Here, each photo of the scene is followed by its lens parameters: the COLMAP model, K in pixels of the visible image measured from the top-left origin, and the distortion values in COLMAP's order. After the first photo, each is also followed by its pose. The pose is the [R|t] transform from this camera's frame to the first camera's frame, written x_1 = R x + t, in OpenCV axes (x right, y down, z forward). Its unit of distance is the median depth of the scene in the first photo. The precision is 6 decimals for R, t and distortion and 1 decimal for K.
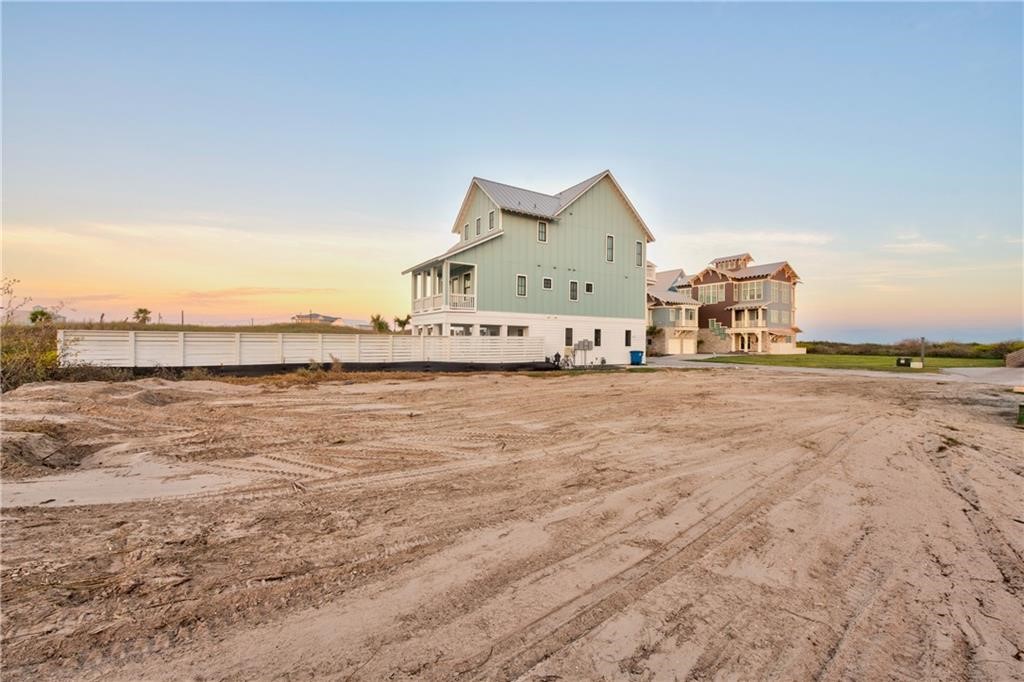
lens RADIAL K [[406.0, 0, 514.0], [0, 406.0, 342.6], [0, 0, 1]] dist [-0.002235, -0.000126]
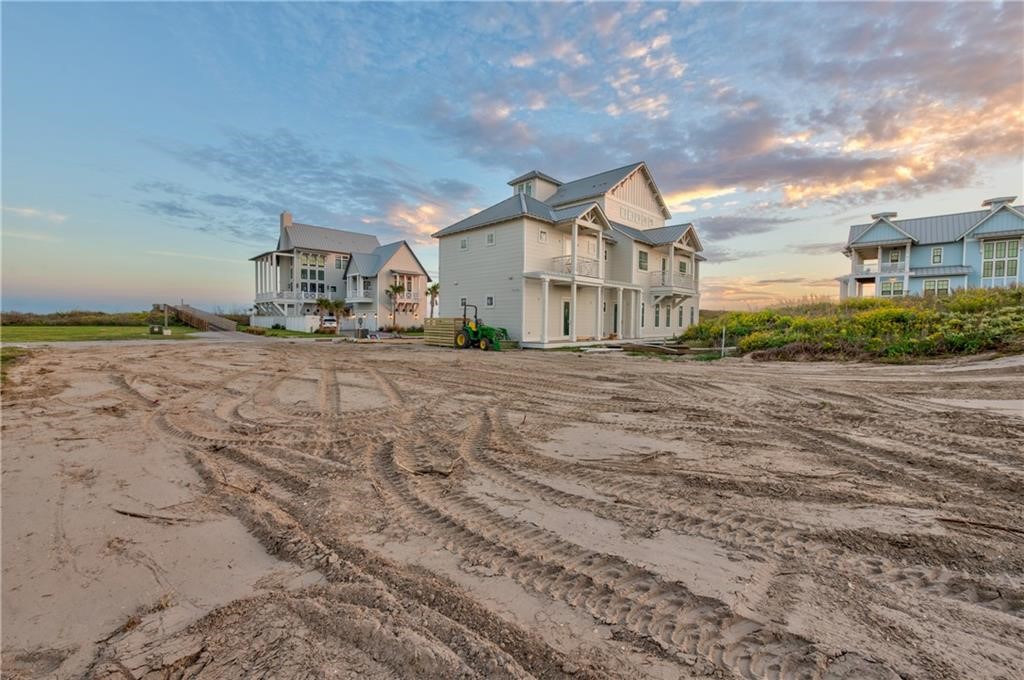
lens RADIAL K [[408.9, 0, 511.2], [0, 408.9, 335.3], [0, 0, 1]] dist [-0.003716, -0.000513]
pose [[-0.212676, -0.045911, 0.976044, -0.218533], [-0.008516, 0.998945, 0.045133, 0.007503], [-0.977086, 0.001286, -0.212843, 0.353168]]
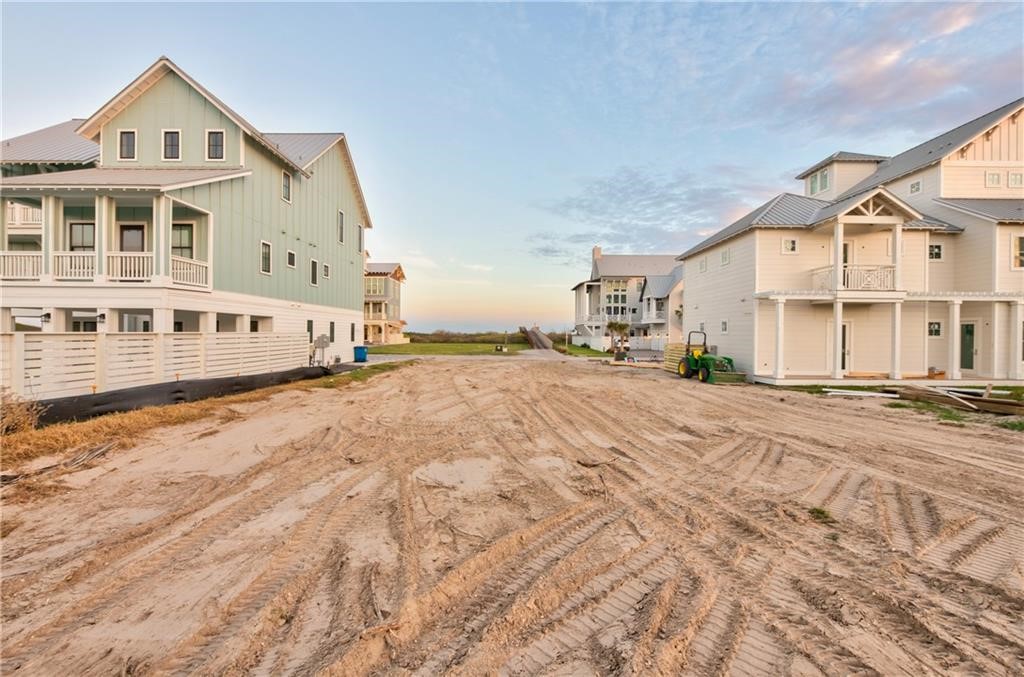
lens RADIAL K [[408.9, 0, 508.5], [0, 408.9, 336.3], [0, 0, 1]] dist [-0.003716, -0.000513]
pose [[0.544106, -0.010248, 0.838954, -0.227268], [0.001097, 0.999933, 0.011503, -0.009993], [-0.839016, -0.005338, 0.544081, 0.189452]]
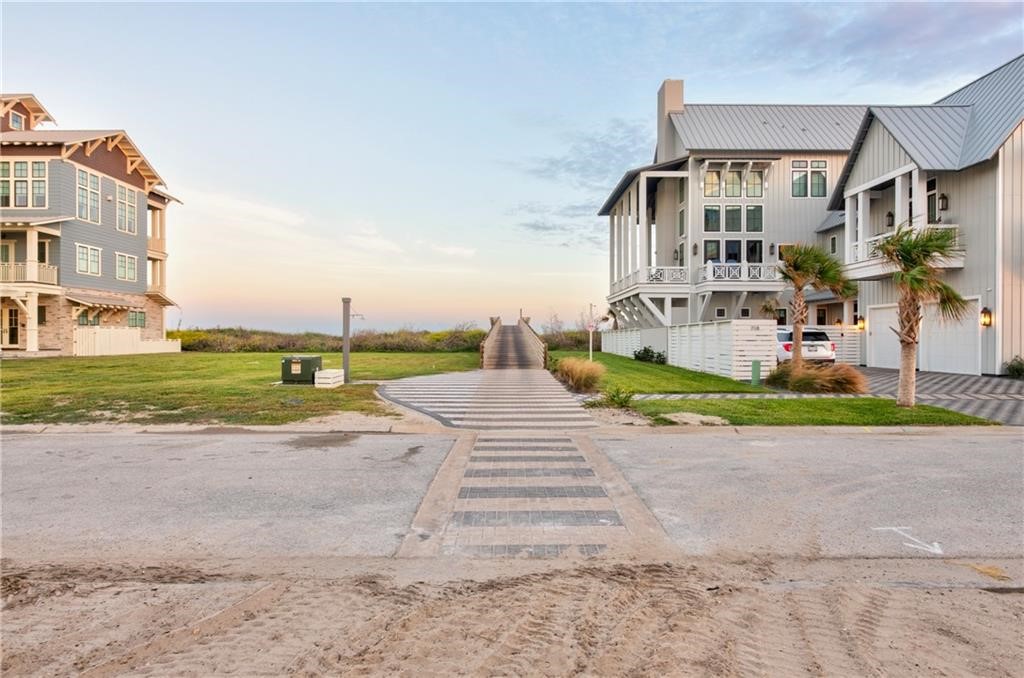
lens RADIAL K [[564.9, 0, 514.2], [0, 564.9, 342.8], [0, 0, 1]] dist [0.004225, 0.000110]
pose [[0.525851, -0.013651, 0.850467, 0.670622], [0.008366, 0.999906, 0.010877, 0.022819], [-0.850536, 0.001395, 0.525915, 0.618926]]
